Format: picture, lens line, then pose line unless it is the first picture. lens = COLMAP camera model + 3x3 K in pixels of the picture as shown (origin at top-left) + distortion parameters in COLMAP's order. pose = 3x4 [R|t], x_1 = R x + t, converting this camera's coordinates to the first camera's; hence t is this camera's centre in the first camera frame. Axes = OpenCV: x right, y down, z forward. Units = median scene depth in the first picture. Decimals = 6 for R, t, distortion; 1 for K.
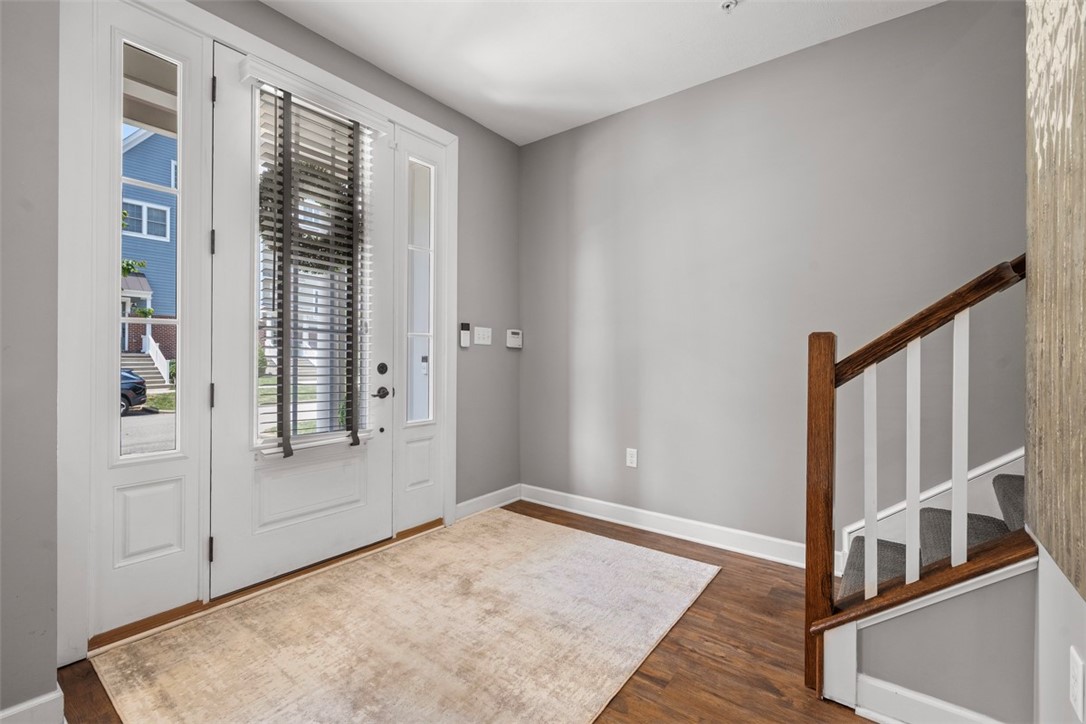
lens RADIAL K [[476.0, 0, 543.0], [0, 476.0, 362.0], [0, 0, 1]] dist [-0.000358, -0.000033]
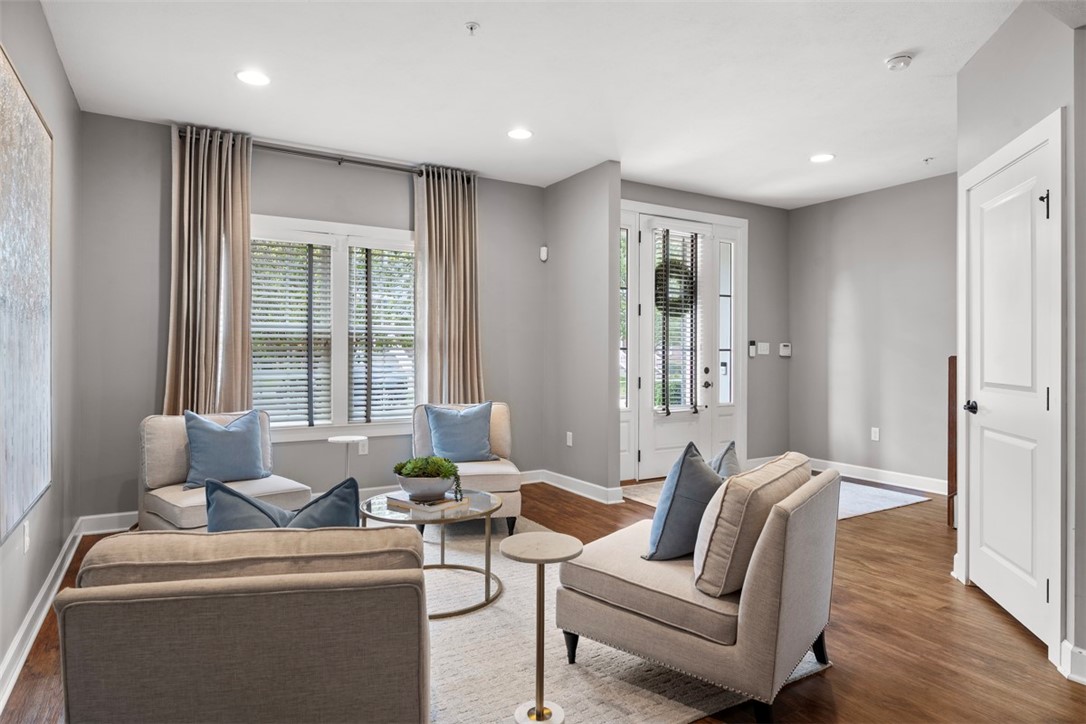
lens RADIAL K [[637.6, 0, 543.0], [0, 637.6, 362.0], [0, 0, 1]] dist [-0.000516, -0.000354]
pose [[0.926631, -0.000243, -0.375973, -0.020560], [0.002202, 0.999986, 0.004782, -0.030126], [0.375967, -0.005259, 0.926618, -1.353099]]
